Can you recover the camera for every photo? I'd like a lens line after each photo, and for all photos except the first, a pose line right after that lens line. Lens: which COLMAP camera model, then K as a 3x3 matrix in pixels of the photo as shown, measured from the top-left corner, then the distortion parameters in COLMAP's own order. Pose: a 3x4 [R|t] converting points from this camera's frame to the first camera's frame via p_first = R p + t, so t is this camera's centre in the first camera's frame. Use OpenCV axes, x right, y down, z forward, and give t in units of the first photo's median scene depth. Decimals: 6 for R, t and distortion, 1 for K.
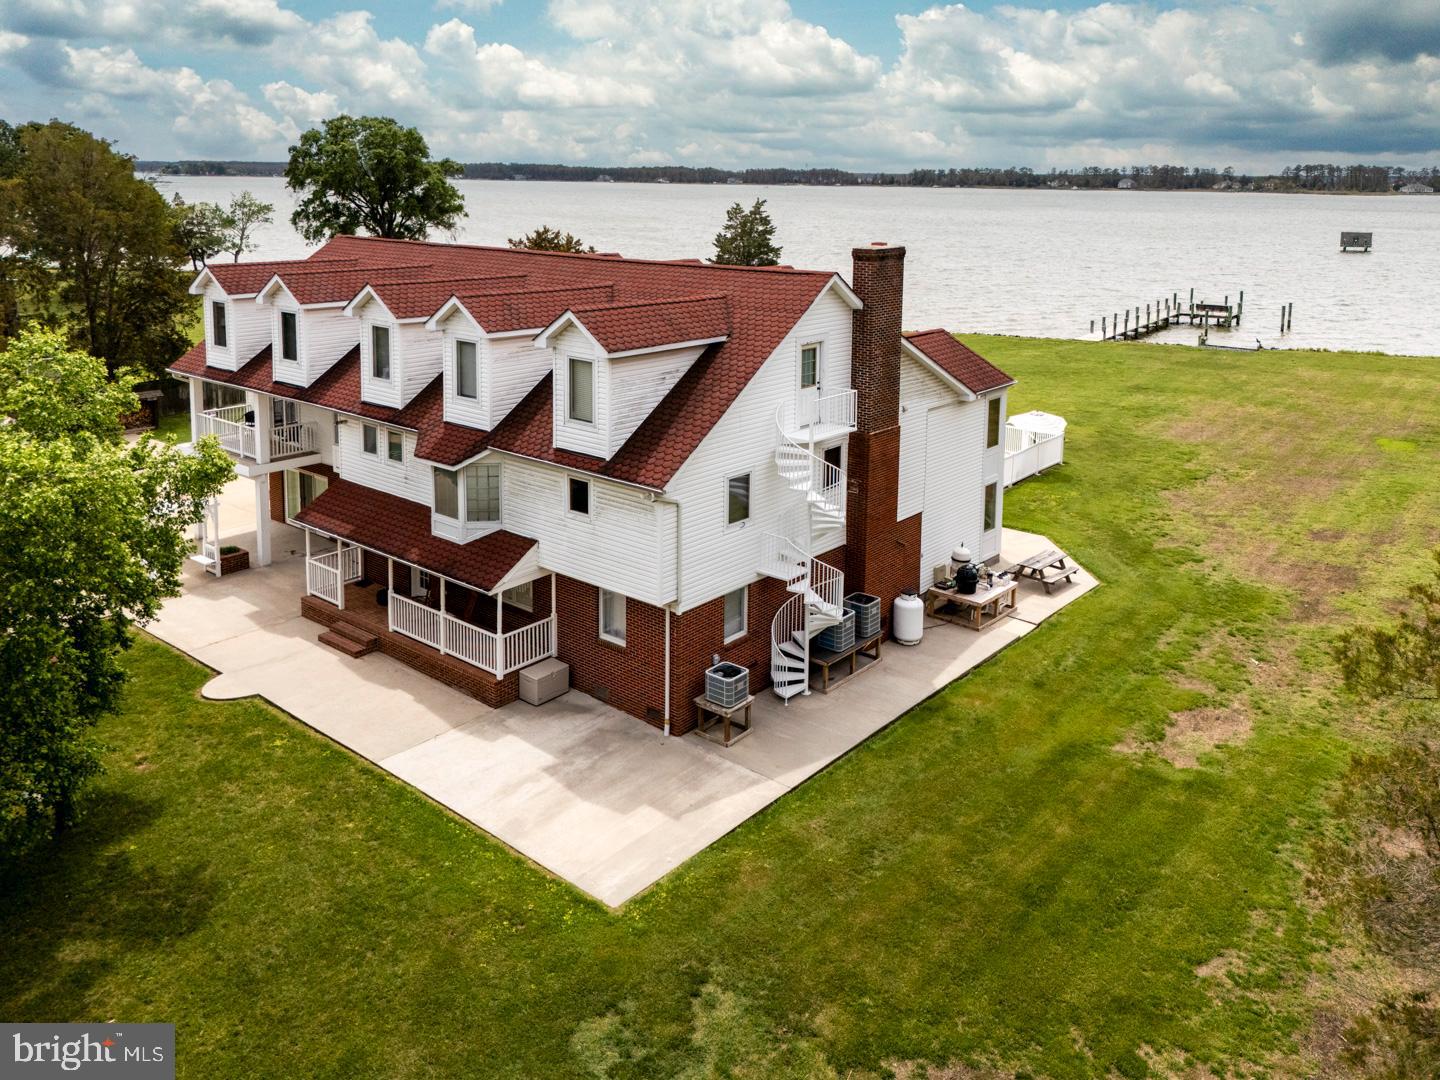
lens RADIAL K [[1182.5, 0, 721.7], [0, 1182.5, 322.5], [0, 0, 1]] dist [0.042430, -0.004179]
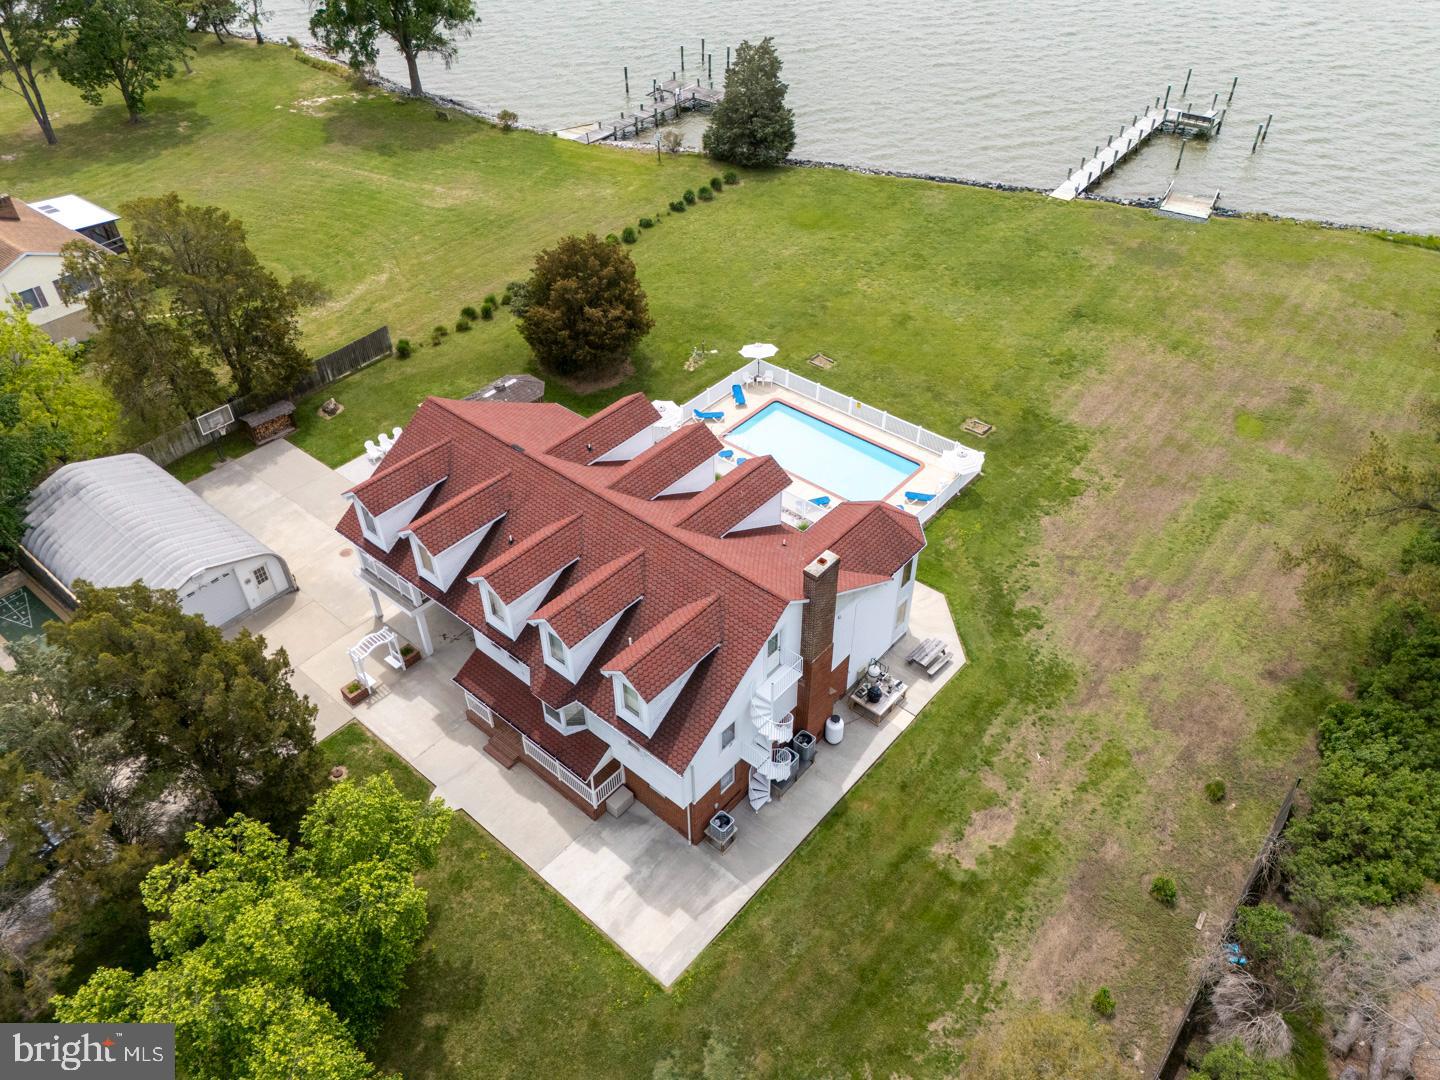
lens RADIAL K [[1113.1, 0, 720.0], [0, 1113.1, 540.0], [0, 0, 1]] dist [0.042152, -0.000578]
pose [[0.999690, -0.006542, -0.024018, 0.047311], [0.018574, 0.838391, 0.544753, -1.040533], [0.016573, -0.545031, 0.838252, -0.200682]]
